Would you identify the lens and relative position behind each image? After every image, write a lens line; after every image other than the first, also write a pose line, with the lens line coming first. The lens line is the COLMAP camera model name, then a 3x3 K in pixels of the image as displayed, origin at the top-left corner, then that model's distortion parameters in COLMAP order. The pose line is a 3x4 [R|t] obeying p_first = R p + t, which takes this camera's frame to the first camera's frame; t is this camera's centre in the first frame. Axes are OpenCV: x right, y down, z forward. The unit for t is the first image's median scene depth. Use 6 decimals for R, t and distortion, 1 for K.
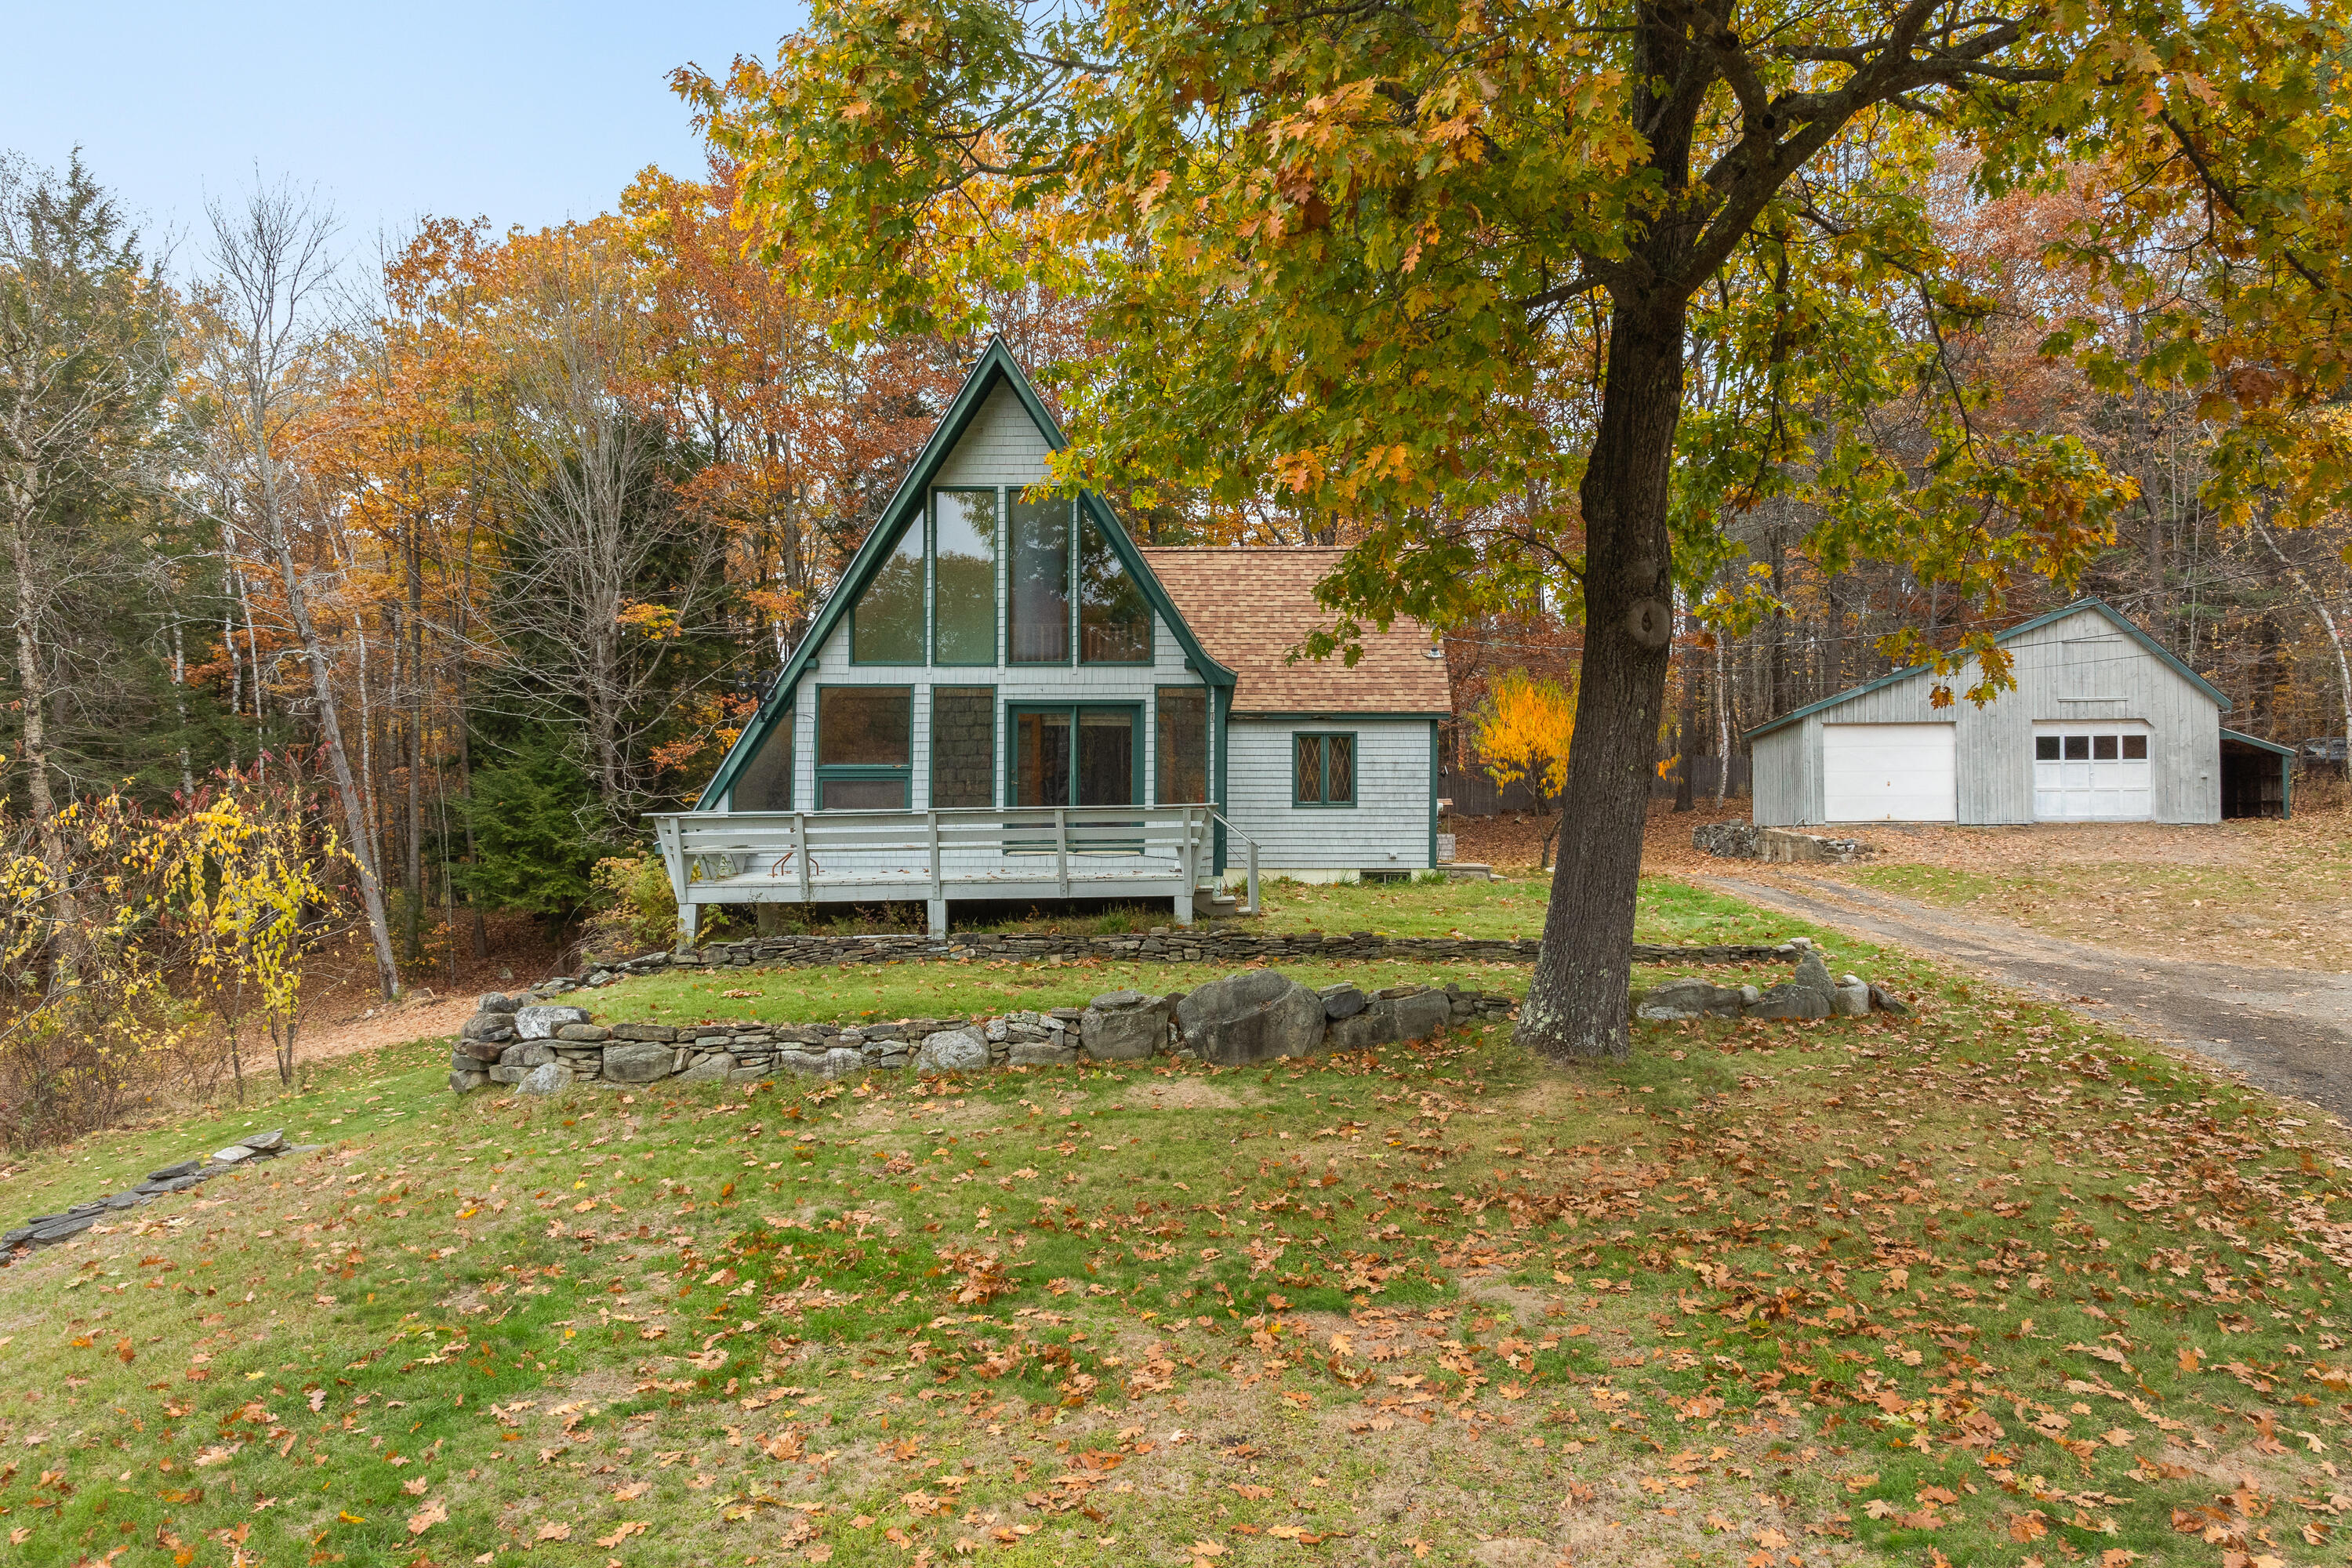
lens RADIAL K [[1670.6, 0, 1175.3], [0, 1670.6, 785.3], [0, 0, 1]] dist [-0.029683, -0.013309]
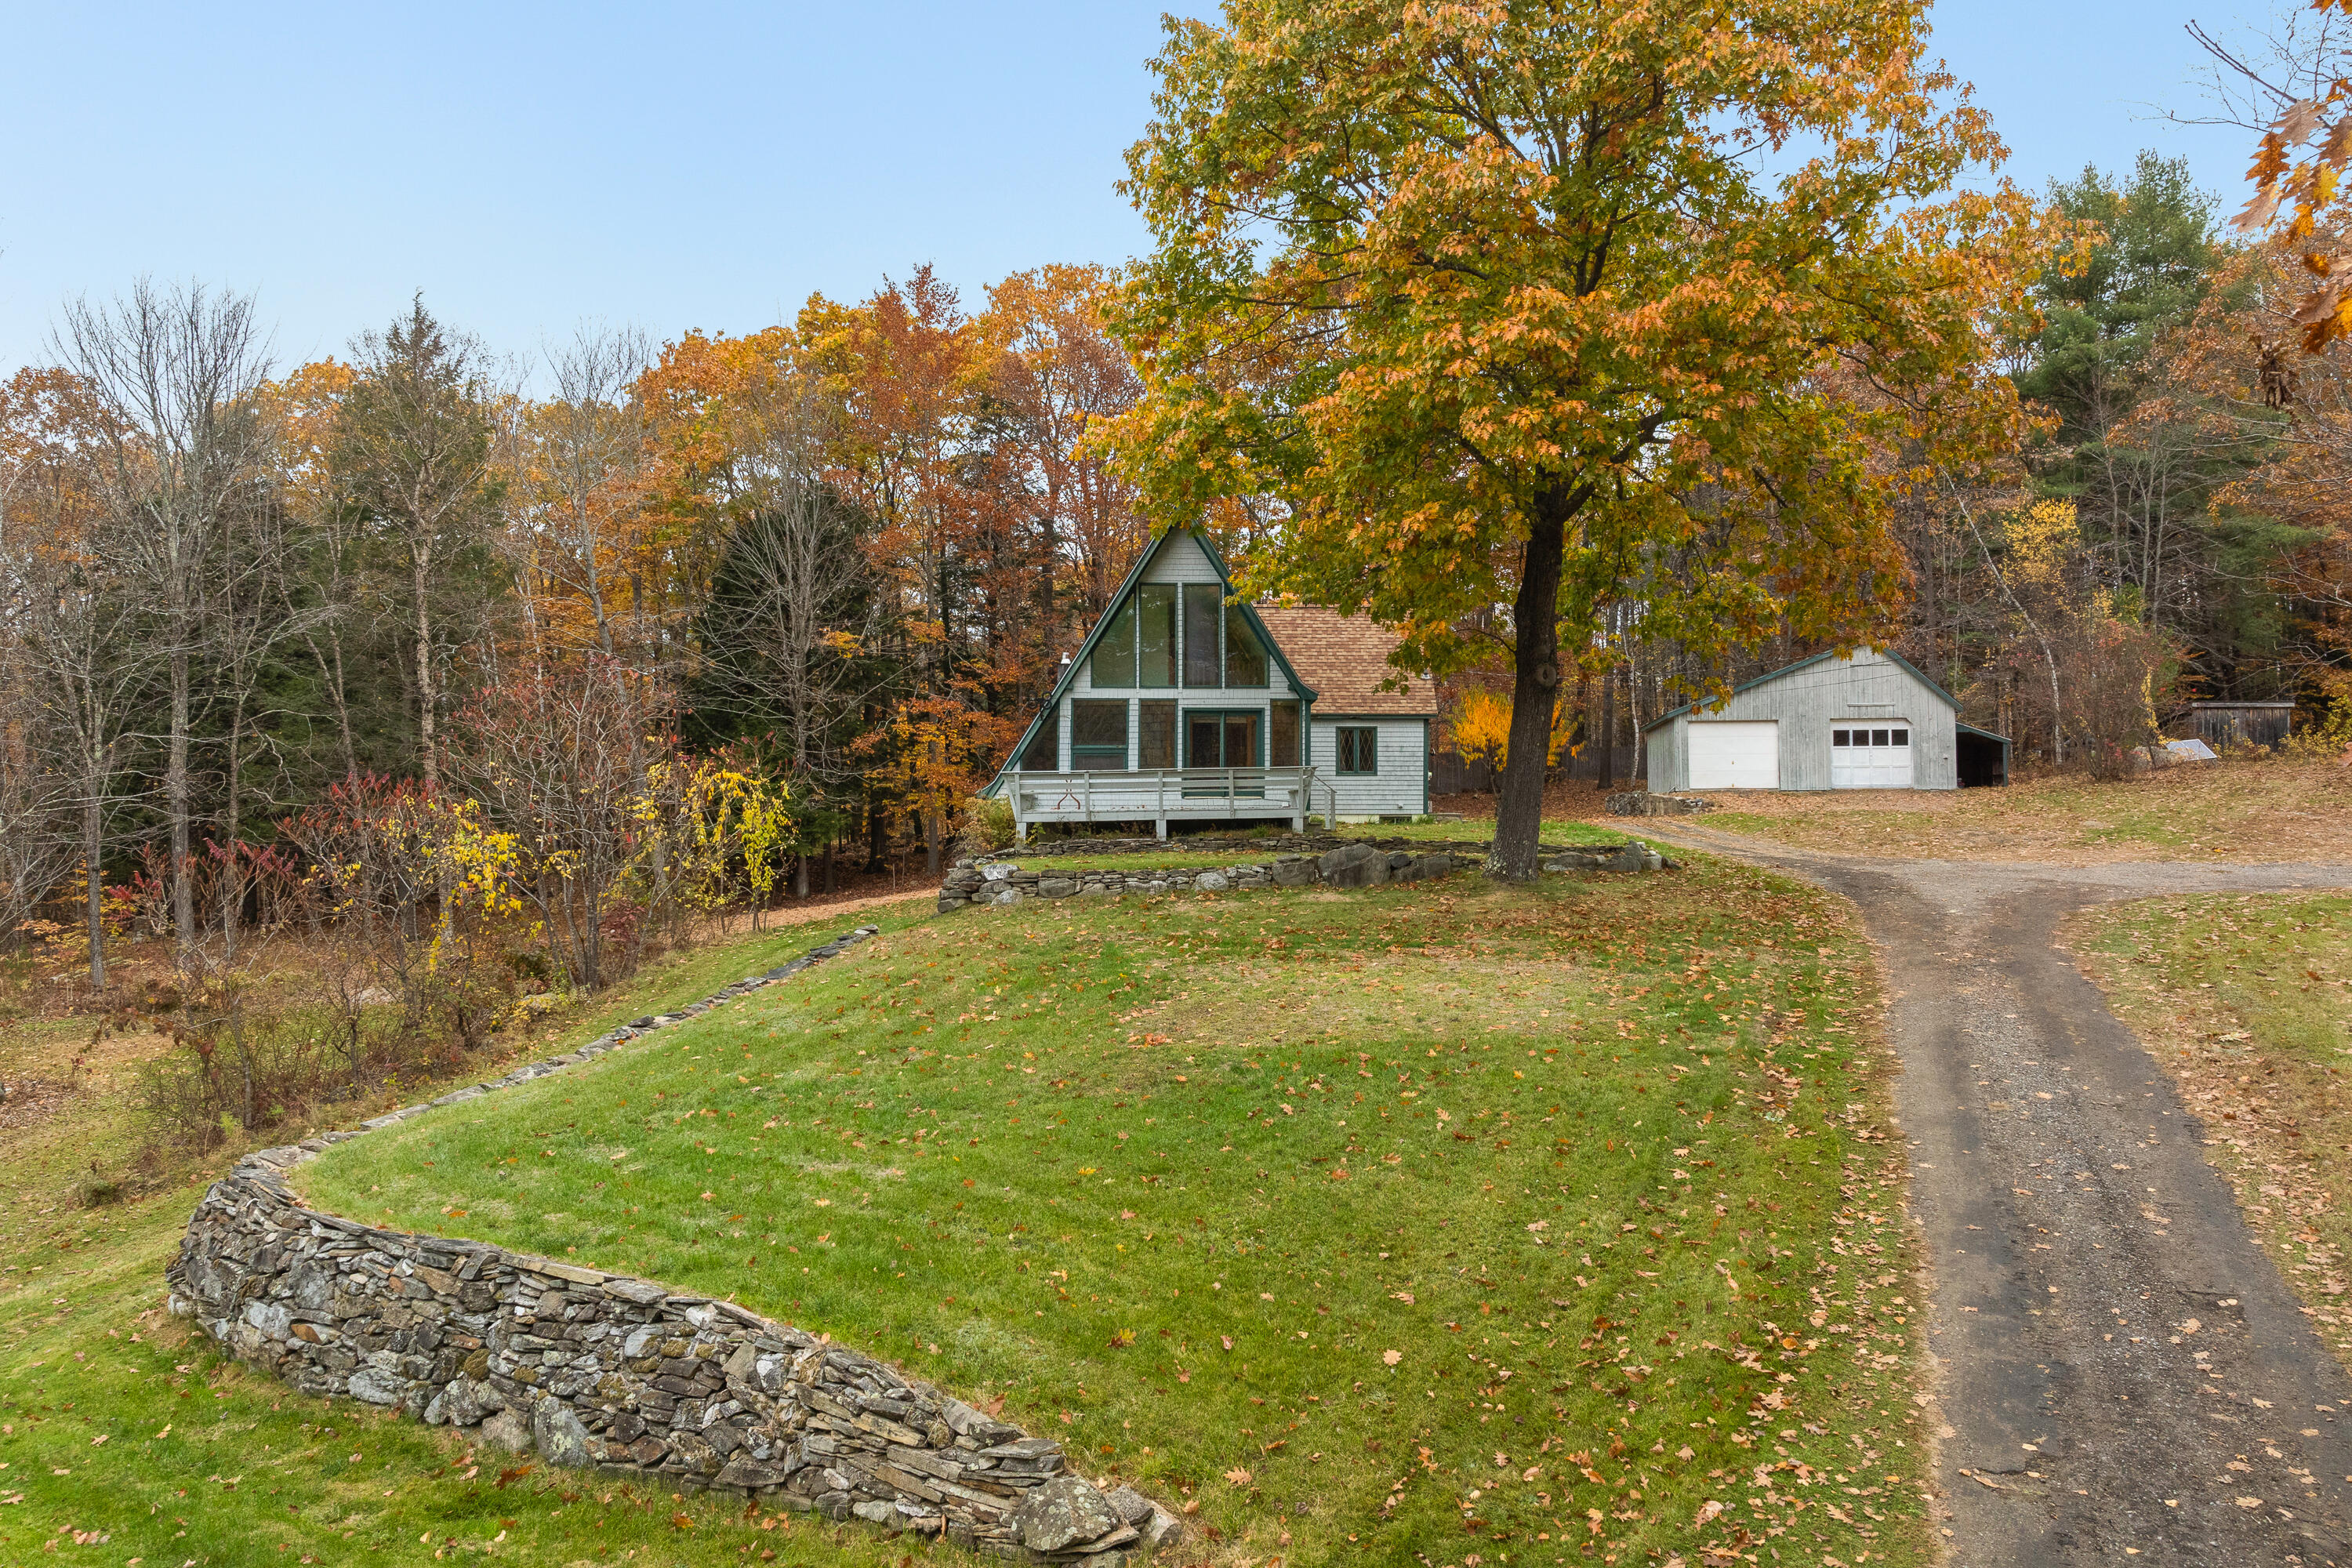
lens RADIAL K [[1670.6, 0, 1165.3], [0, 1670.6, 748.5], [0, 0, 1]] dist [-0.029683, -0.013309]
pose [[0.999745, 0.000914, 0.022573, -0.157902], [-0.000499, 0.999831, -0.018398, 0.021933], [-0.022586, 0.018382, 0.999576, -0.707467]]
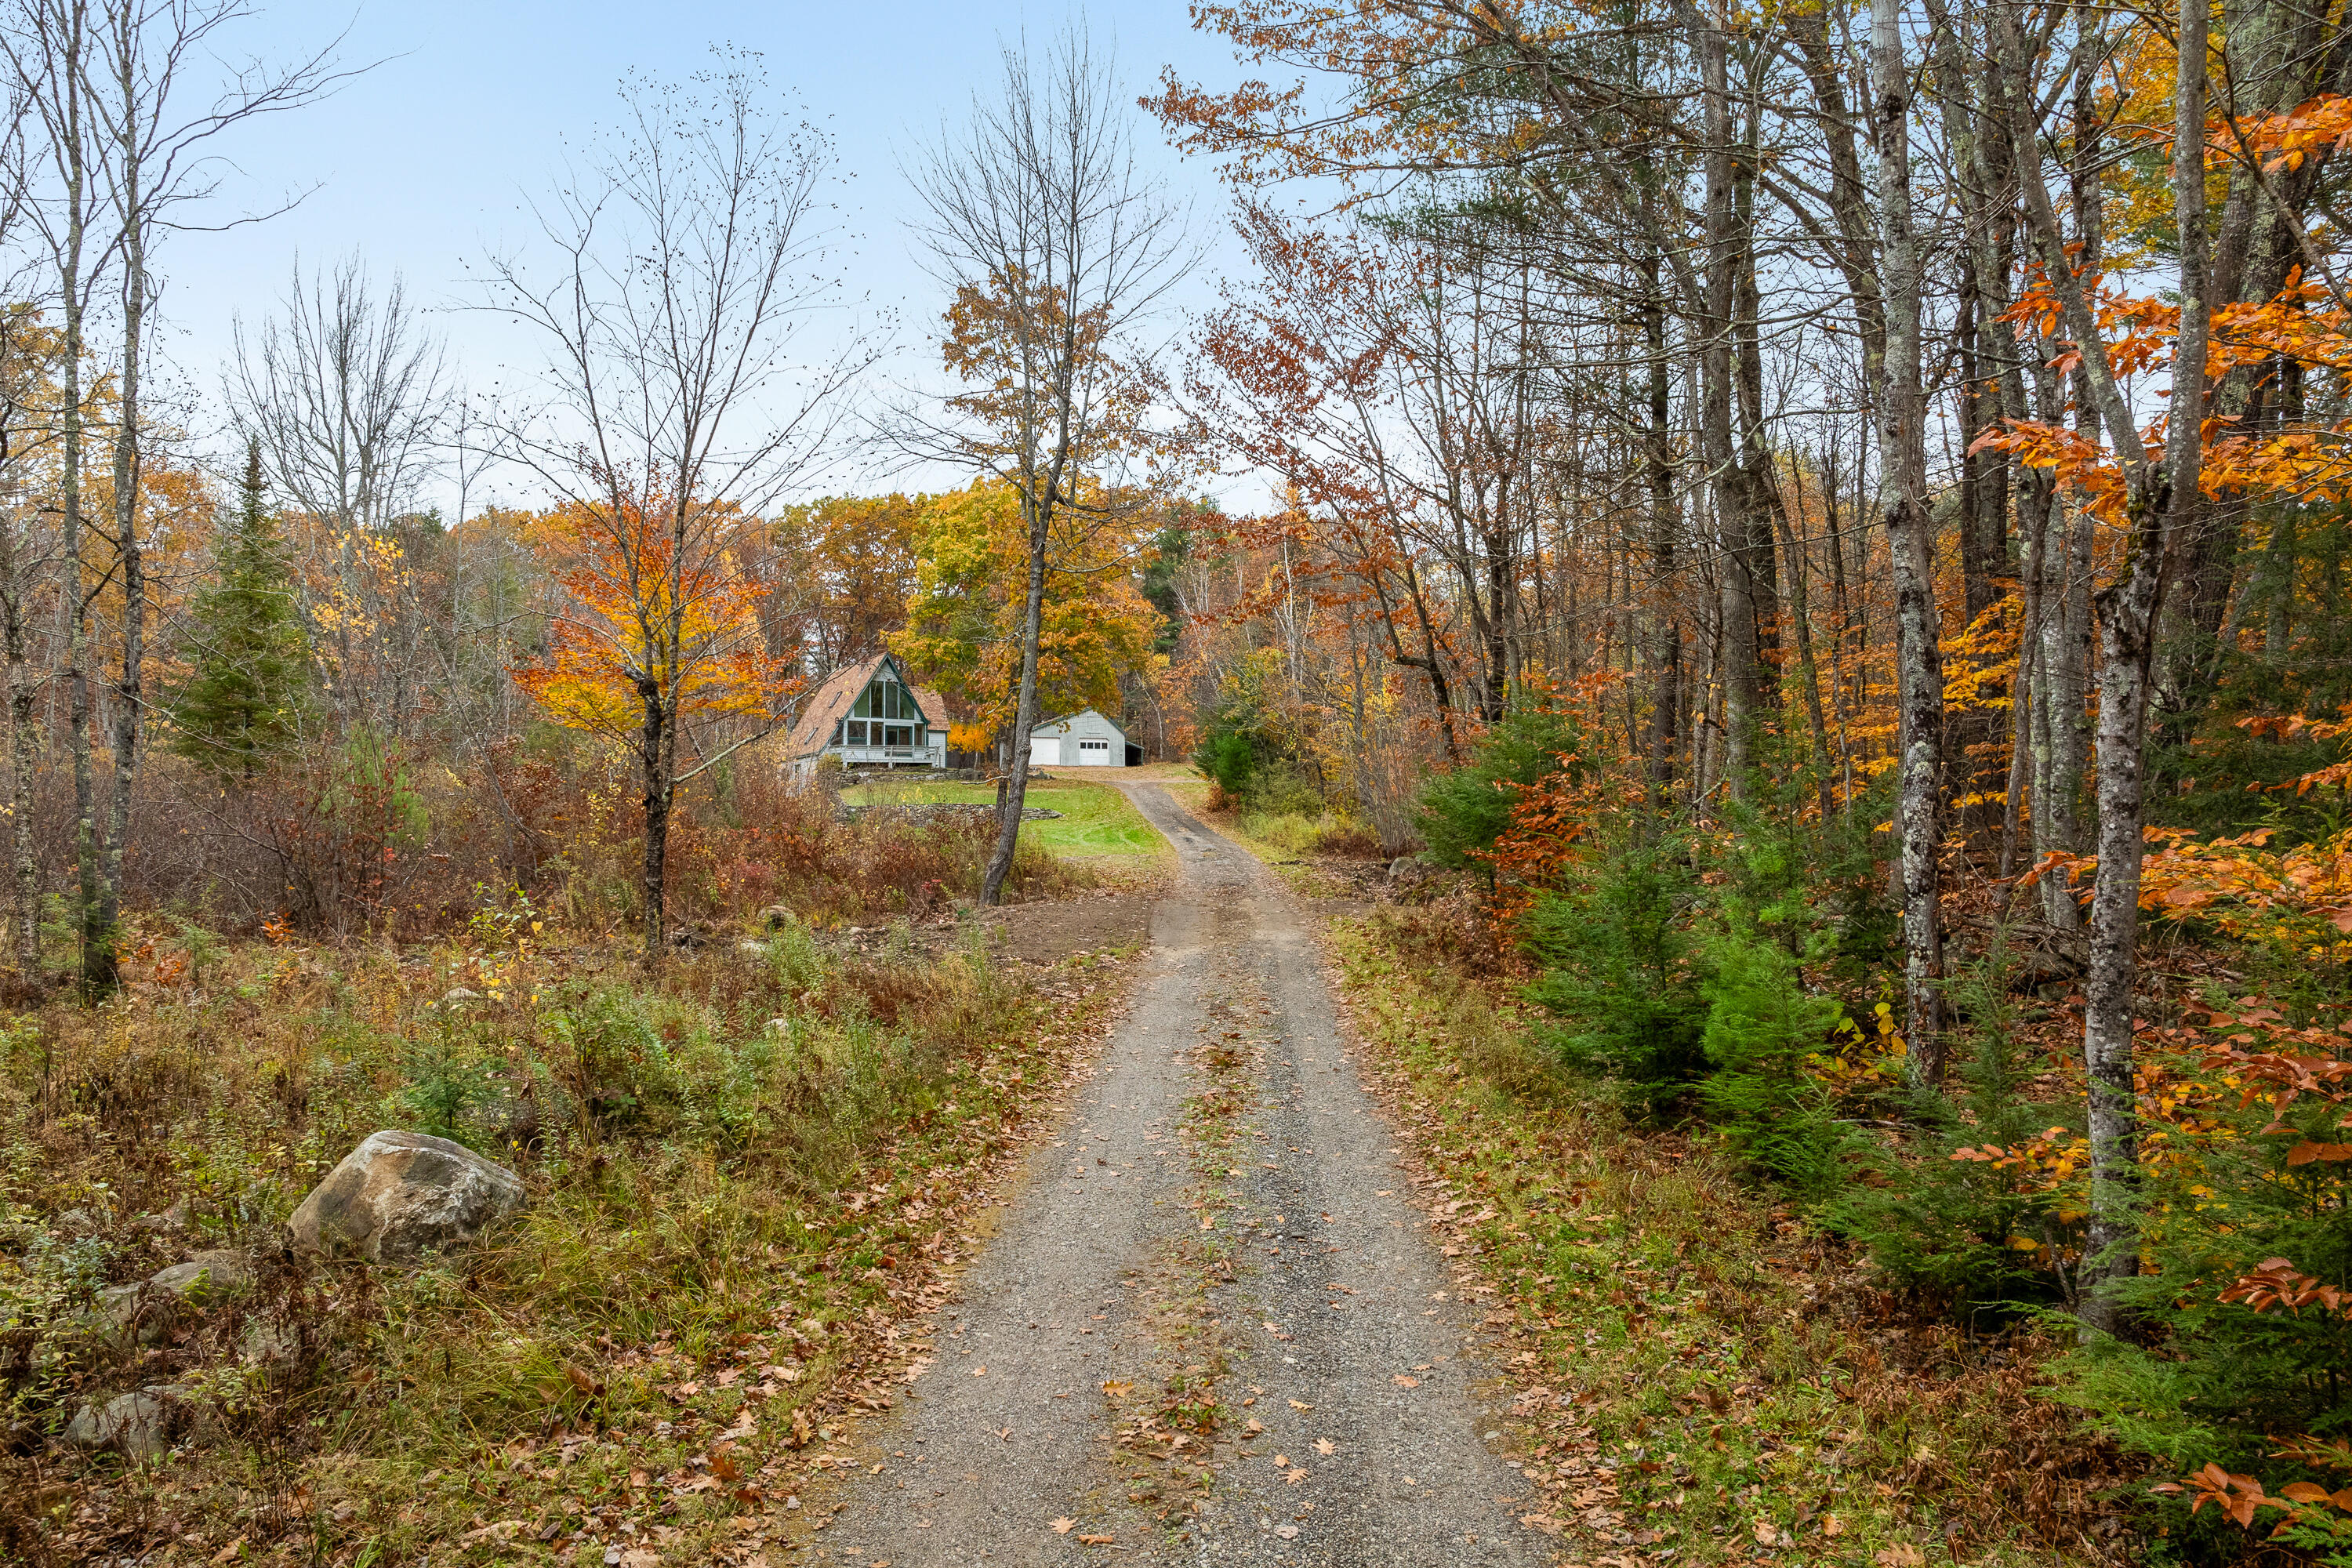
lens RADIAL K [[1670.6, 0, 1176.9], [0, 1670.6, 789.7], [0, 0, 1]] dist [-0.029683, -0.013309]
pose [[0.870043, 0.015469, 0.492734, -1.765837], [-0.009150, 0.999842, -0.015233, 0.205664], [-0.492891, 0.008745, 0.870047, -3.680238]]
